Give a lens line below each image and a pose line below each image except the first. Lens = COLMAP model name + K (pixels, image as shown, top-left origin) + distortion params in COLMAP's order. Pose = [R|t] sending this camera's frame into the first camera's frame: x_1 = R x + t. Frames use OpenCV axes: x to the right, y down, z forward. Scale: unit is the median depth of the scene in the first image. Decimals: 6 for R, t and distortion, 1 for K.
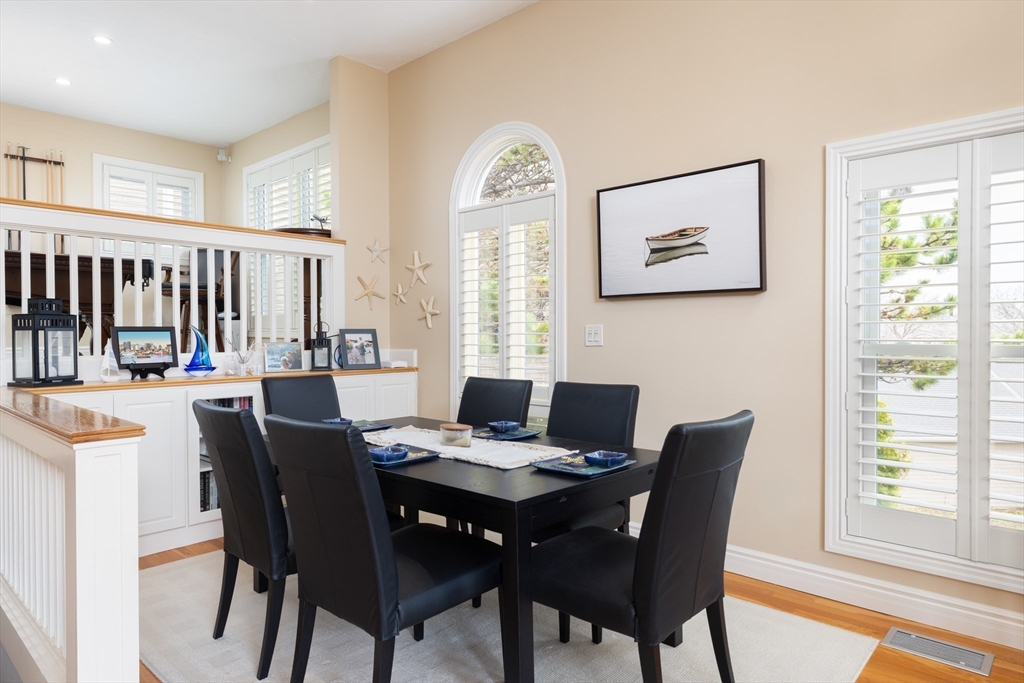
lens RADIAL K [[617.3, 0, 510.6], [0, 617.3, 338.5], [0, 0, 1]] dist [-0.009471, -0.000882]
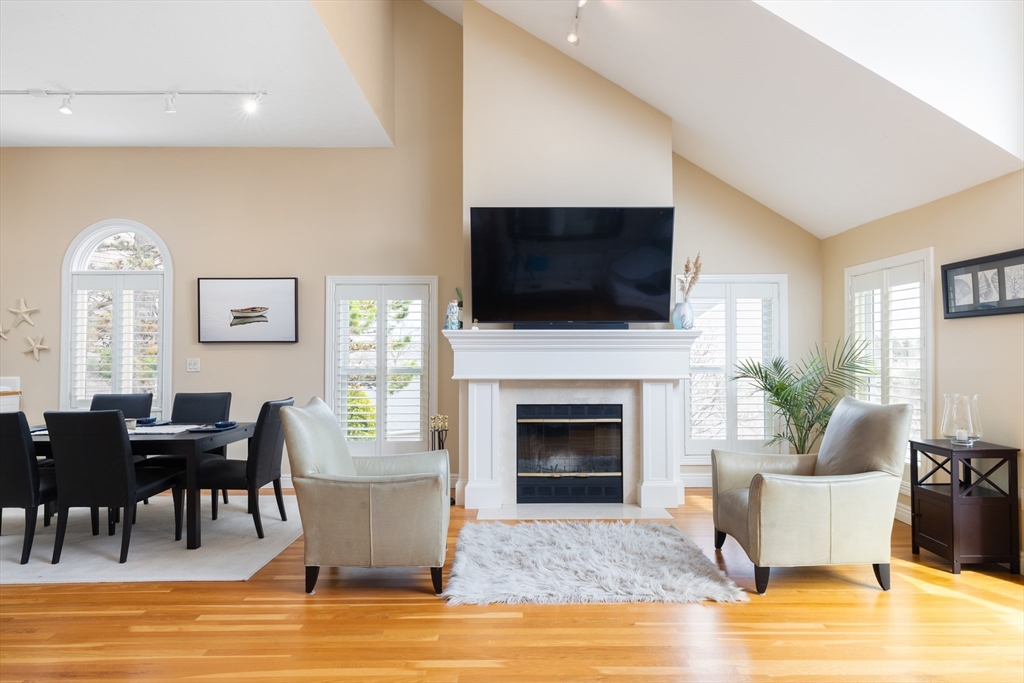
lens RADIAL K [[576.6, 0, 513.8], [0, 576.6, 336.0], [0, 0, 1]] dist [0.017063, -0.000700]
pose [[0.729338, 0.019417, 0.683878, -0.321322], [0.005496, 0.999399, -0.034237, -0.026800], [-0.684131, 0.028729, 0.728793, -0.759152]]
